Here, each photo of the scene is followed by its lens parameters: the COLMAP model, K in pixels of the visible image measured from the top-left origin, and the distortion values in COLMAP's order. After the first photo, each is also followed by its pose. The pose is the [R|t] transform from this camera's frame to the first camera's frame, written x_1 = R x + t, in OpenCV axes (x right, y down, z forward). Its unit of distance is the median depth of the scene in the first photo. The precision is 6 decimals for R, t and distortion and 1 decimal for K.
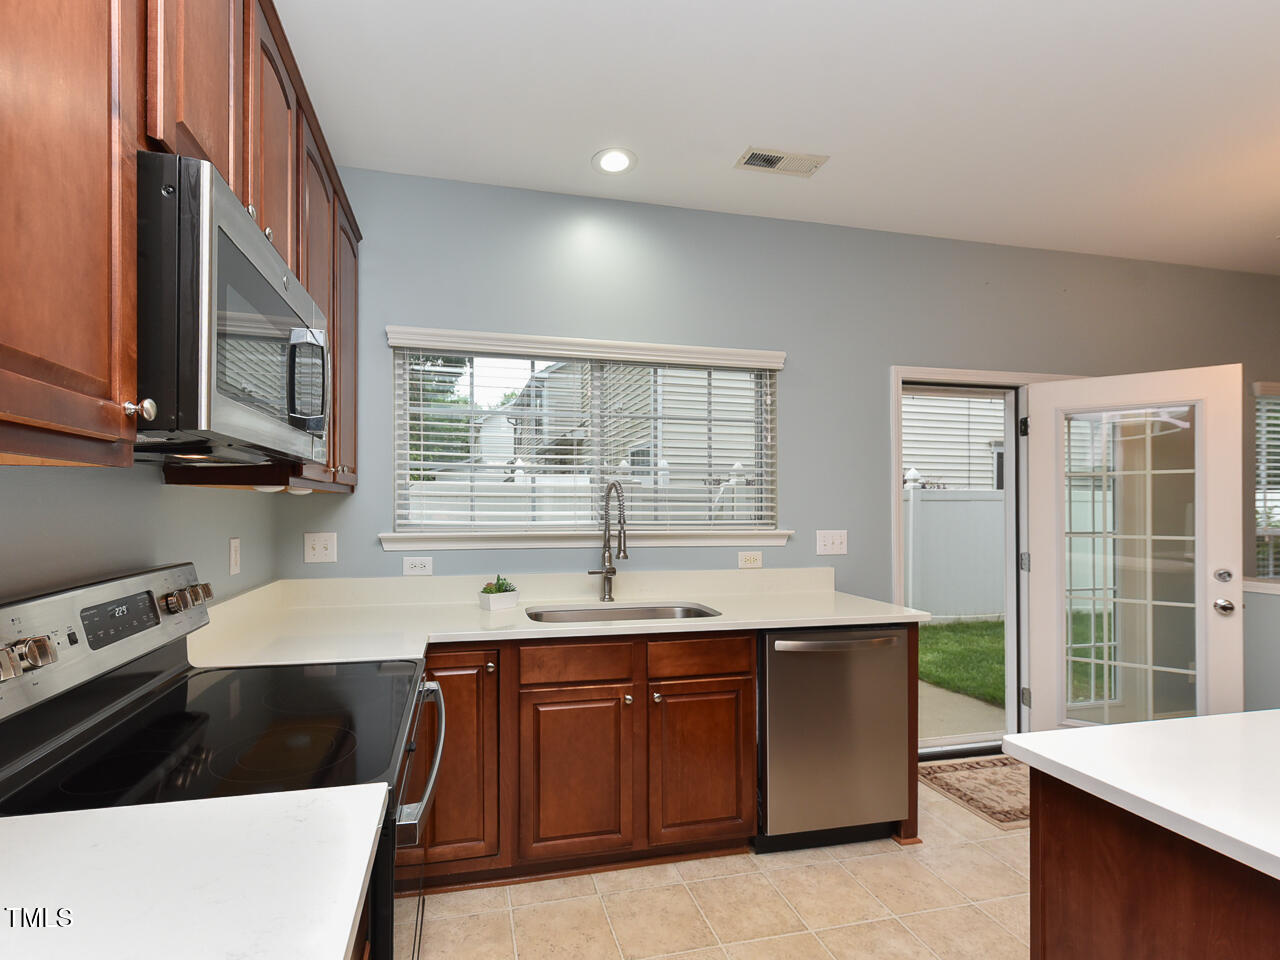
lens RADIAL K [[579.0, 0, 587.2], [0, 579.0, 508.0], [0, 0, 1]] dist [-0.000743, -0.000327]
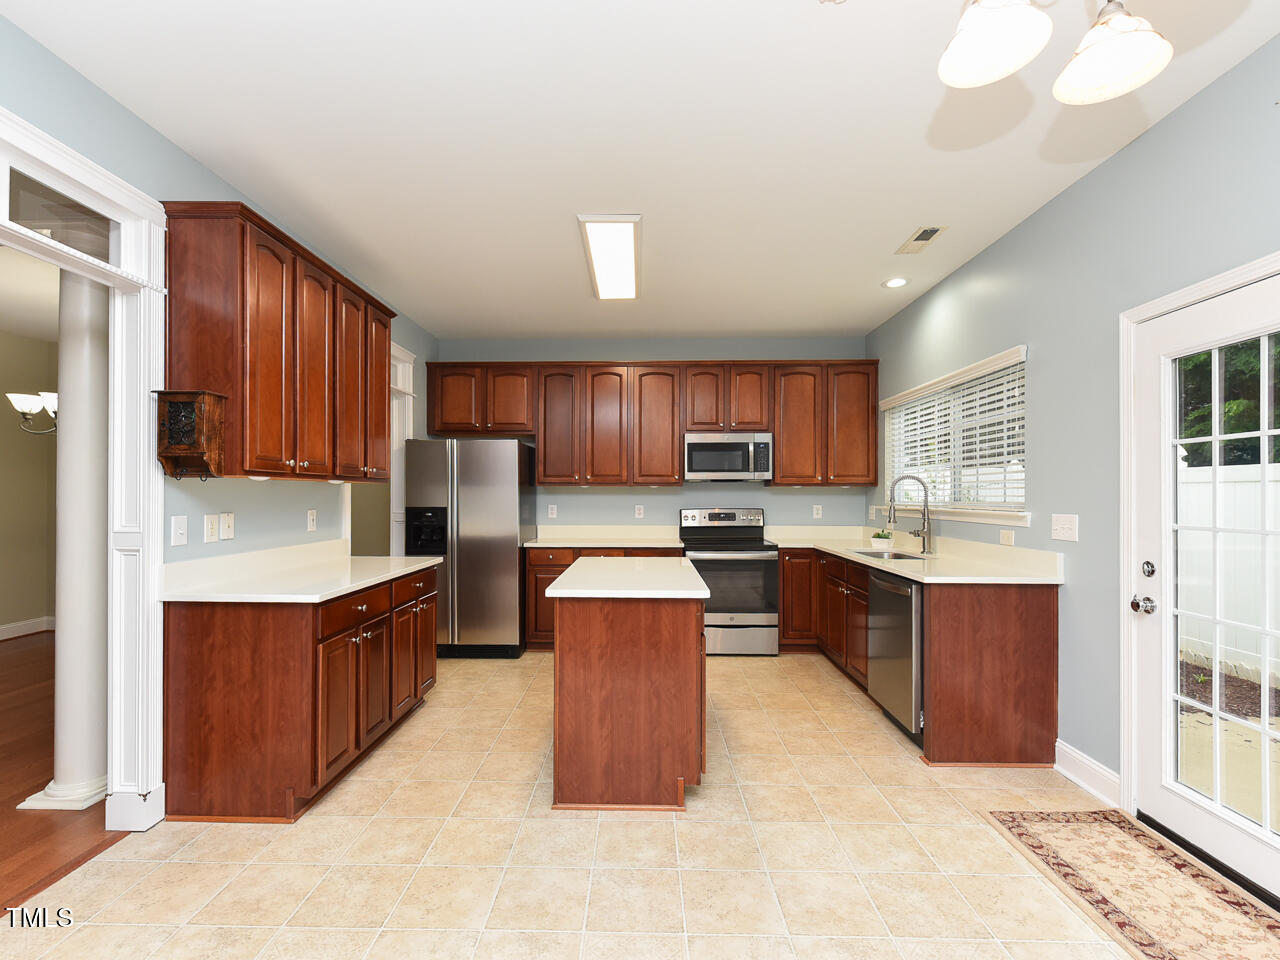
lens RADIAL K [[580.9, 0, 627.9], [0, 580.9, 495.0], [0, 0, 1]] dist [0.003331, -0.000998]
pose [[-0.236985, -0.002401, -0.971510, 2.045075], [0.001230, 0.999995, -0.002772, 0.012102], [0.971513, -0.001852, -0.236981, 0.724468]]
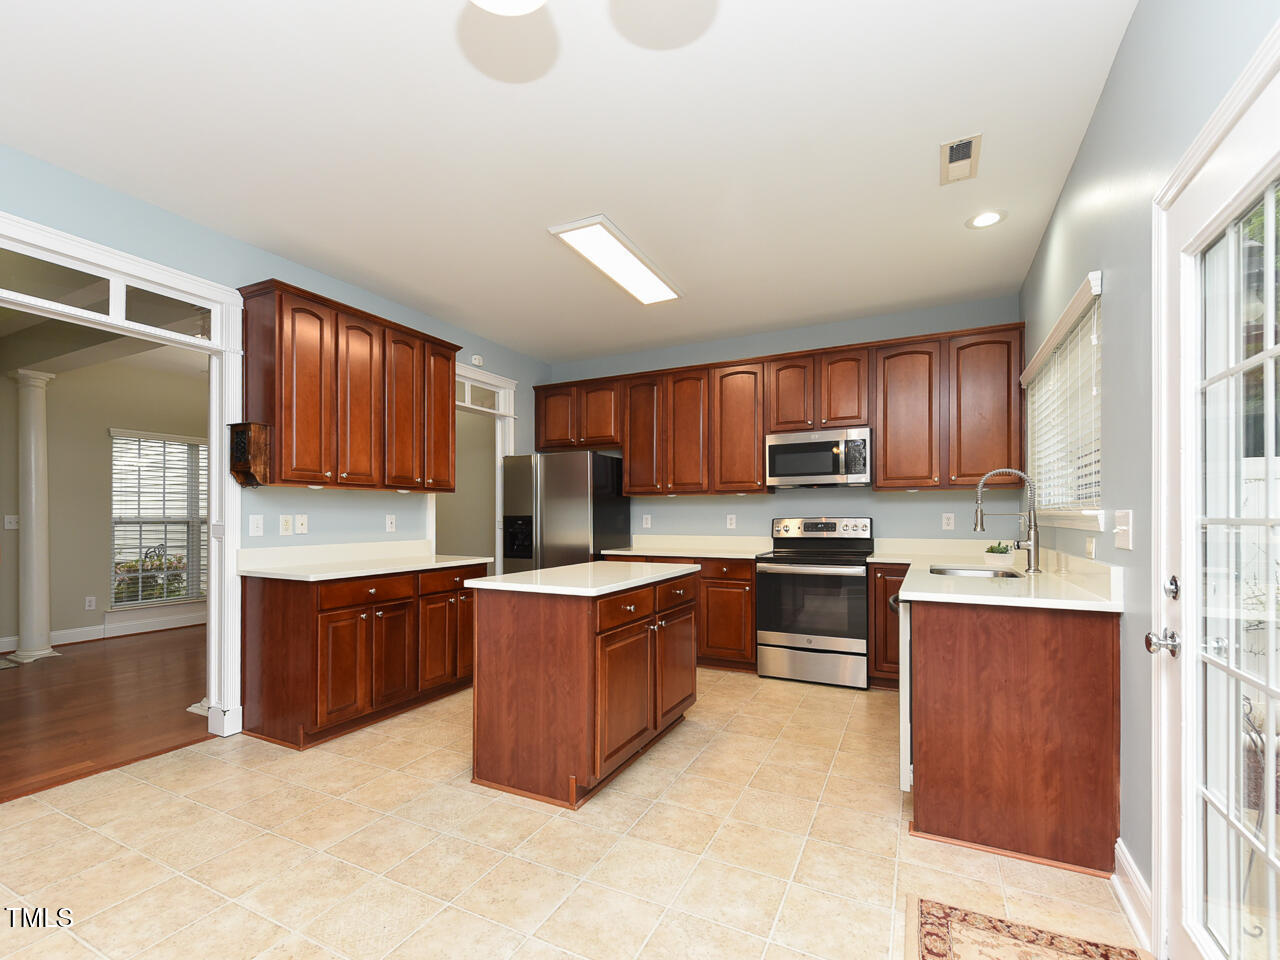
lens RADIAL K [[585.5, 0, 608.8], [0, 585.5, 514.5], [0, 0, 1]] dist [0.002265, 0.000103]
pose [[-0.645401, -0.002230, -0.763841, 1.743084], [0.004041, 0.999972, -0.006334, 0.061328], [0.763834, -0.007175, -0.645373, 1.334544]]
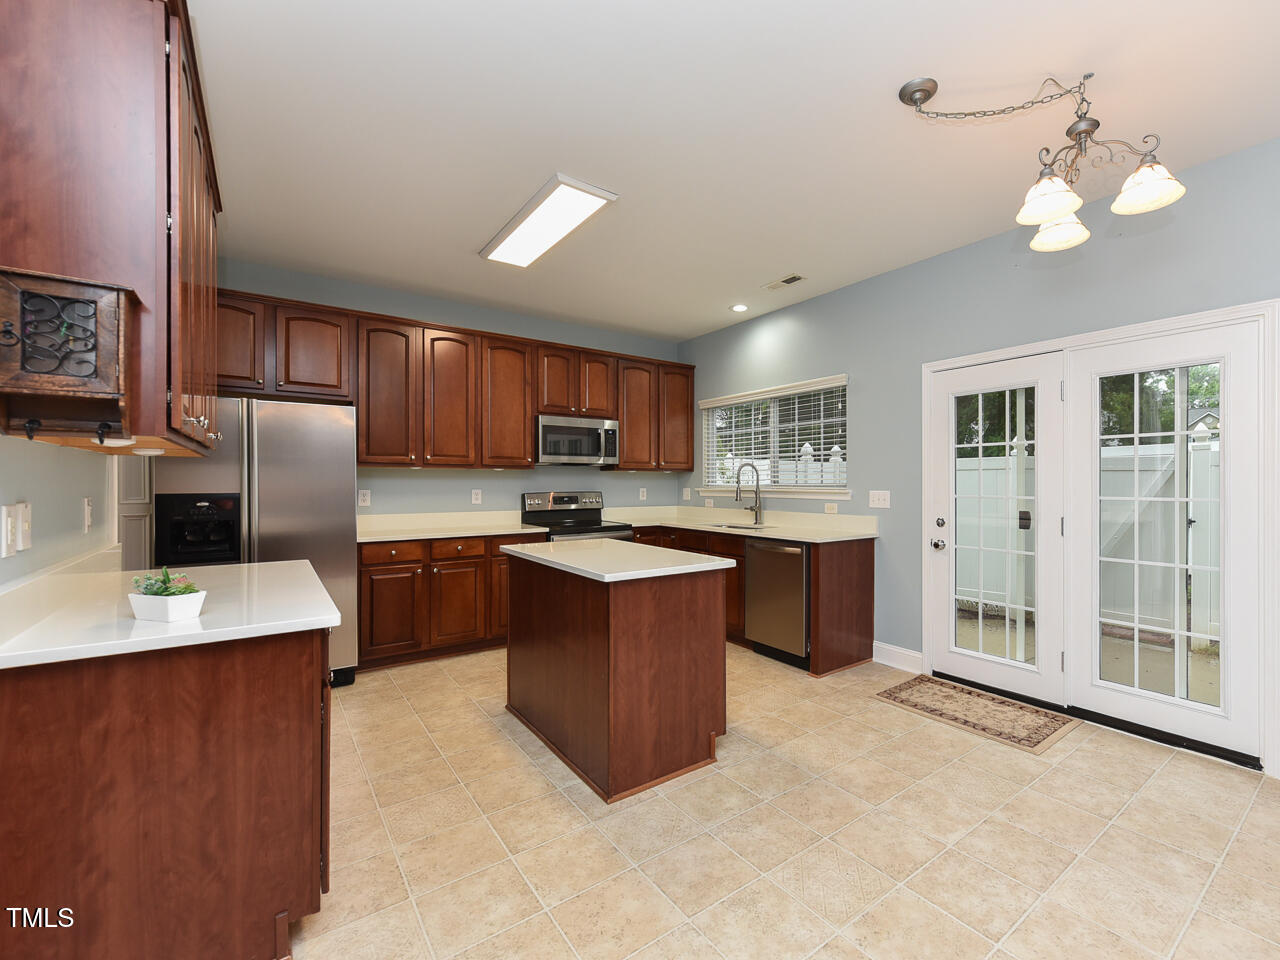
lens RADIAL K [[562.9, 0, 713.7], [0, 562.9, 485.6], [0, 0, 1]] dist [0.001325, -0.000716]
pose [[0.445356, 0.003660, -0.895346, 1.999038], [0.001983, 0.999985, 0.005074, 0.024434], [0.895352, -0.004035, 0.445342, 0.029823]]
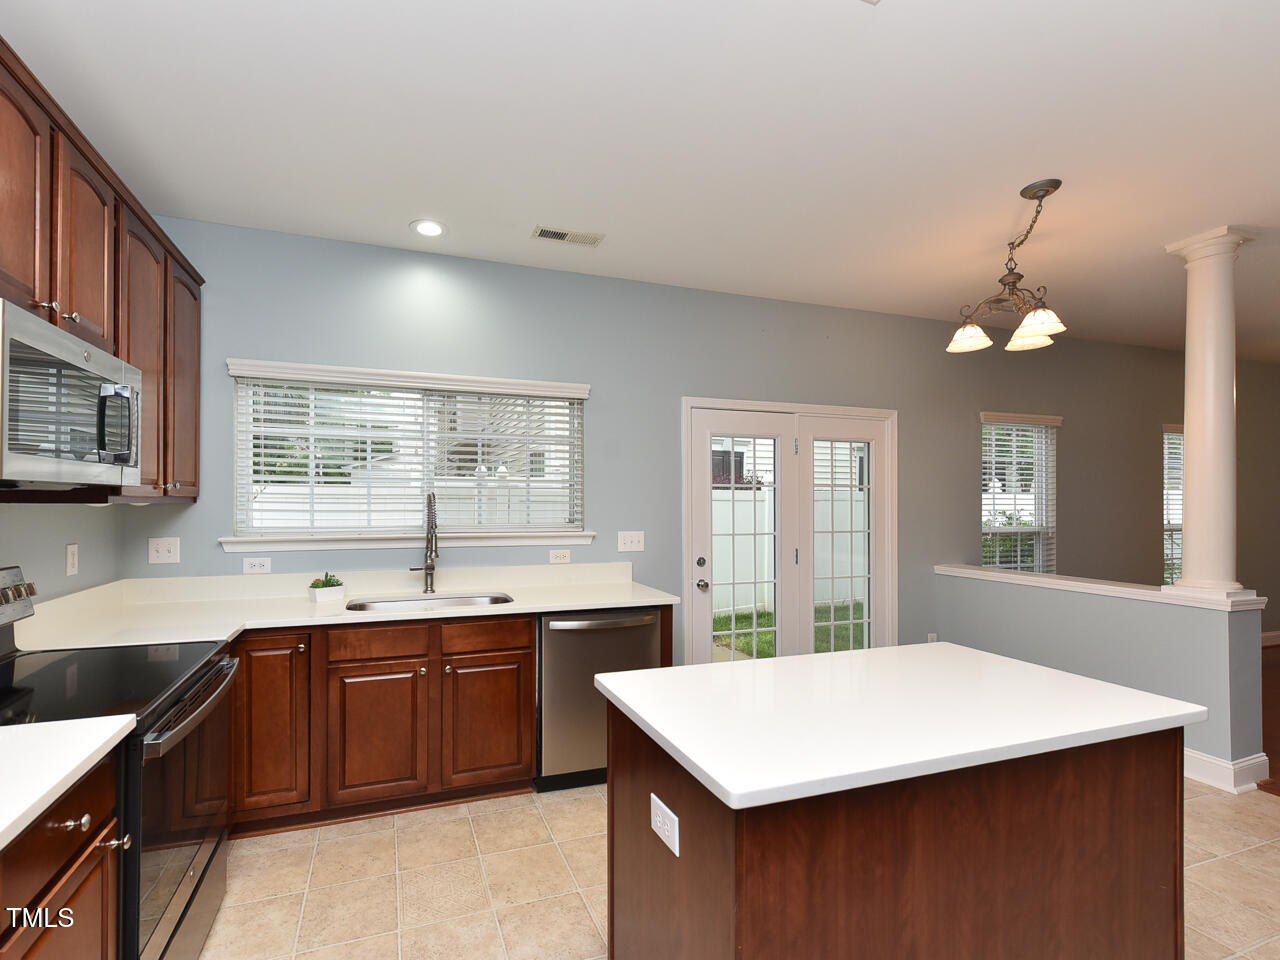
lens RADIAL K [[574.4, 0, 590.4], [0, 574.4, 501.2], [0, 0, 1]] dist [0.001805, -0.000407]
pose [[0.992829, 0.001453, 0.119537, 0.262860], [-0.001243, 0.999998, -0.001832, -0.030705], [-0.119539, 0.001670, 0.992828, -0.252704]]
